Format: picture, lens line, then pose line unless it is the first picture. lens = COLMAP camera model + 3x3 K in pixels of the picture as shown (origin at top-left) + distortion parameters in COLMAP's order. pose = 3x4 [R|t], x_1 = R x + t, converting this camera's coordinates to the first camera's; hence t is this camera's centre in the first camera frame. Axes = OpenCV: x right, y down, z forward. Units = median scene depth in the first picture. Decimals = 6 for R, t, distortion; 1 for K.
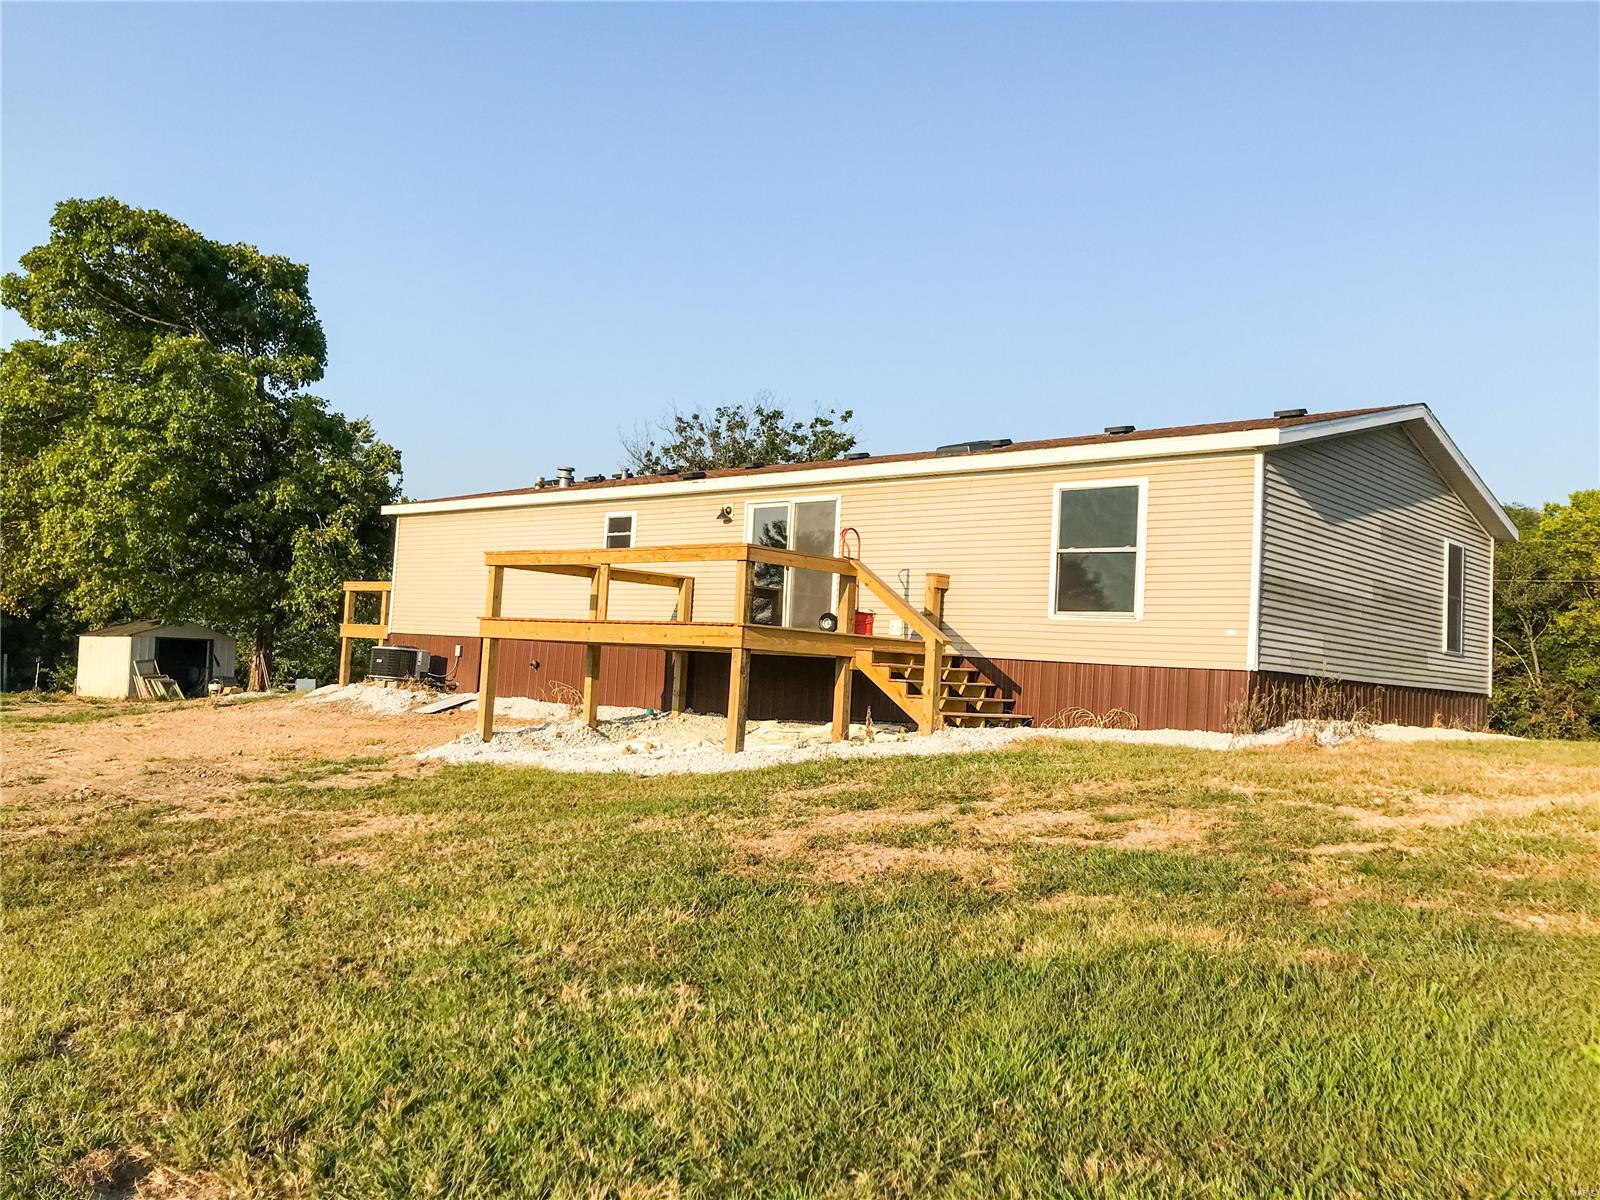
lens RADIAL K [[1321.7, 0, 779.5], [0, 1321.7, 597.8], [0, 0, 1]] dist [0.022614, -0.007755]
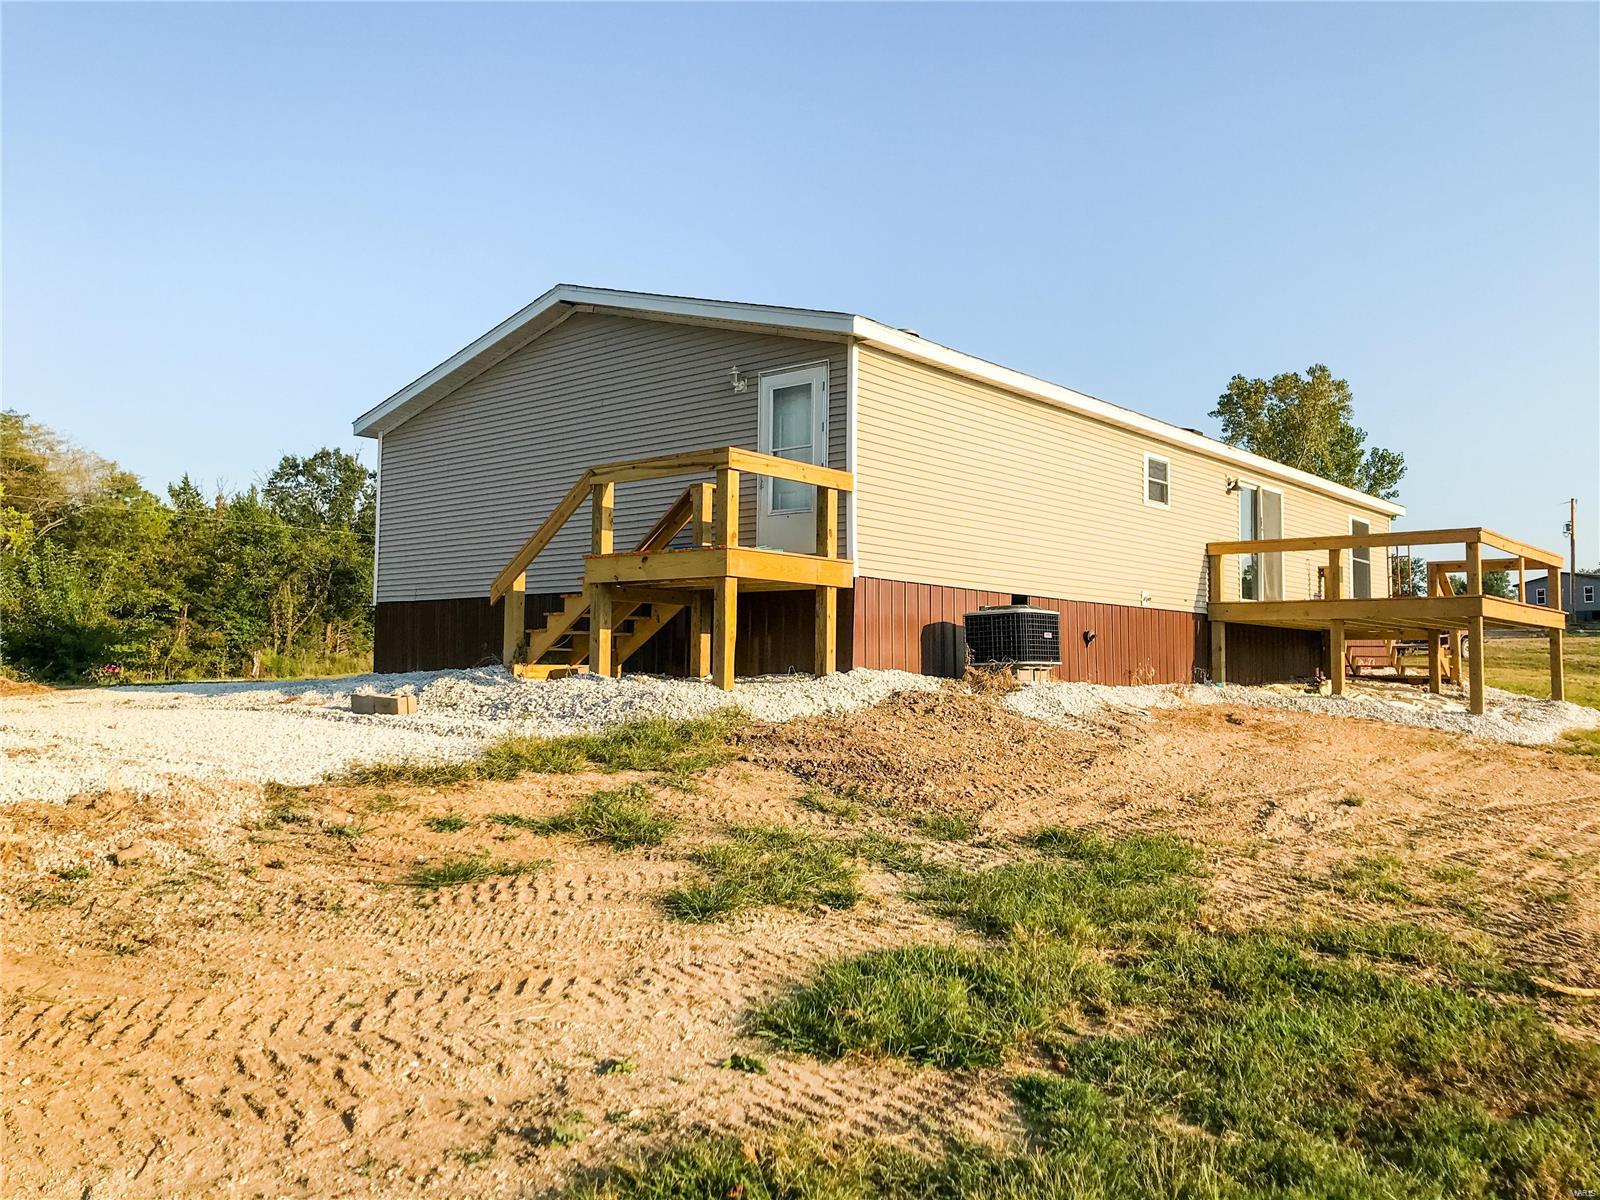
lens RADIAL K [[1321.7, 0, 779.5], [0, 1321.7, 597.8], [0, 0, 1]] dist [0.022614, -0.007755]
pose [[-0.034772, -0.001330, 0.999394, -0.784711], [-0.077347, 0.997003, -0.001364, 0.037437], [-0.996398, -0.077348, -0.034771, 1.039289]]
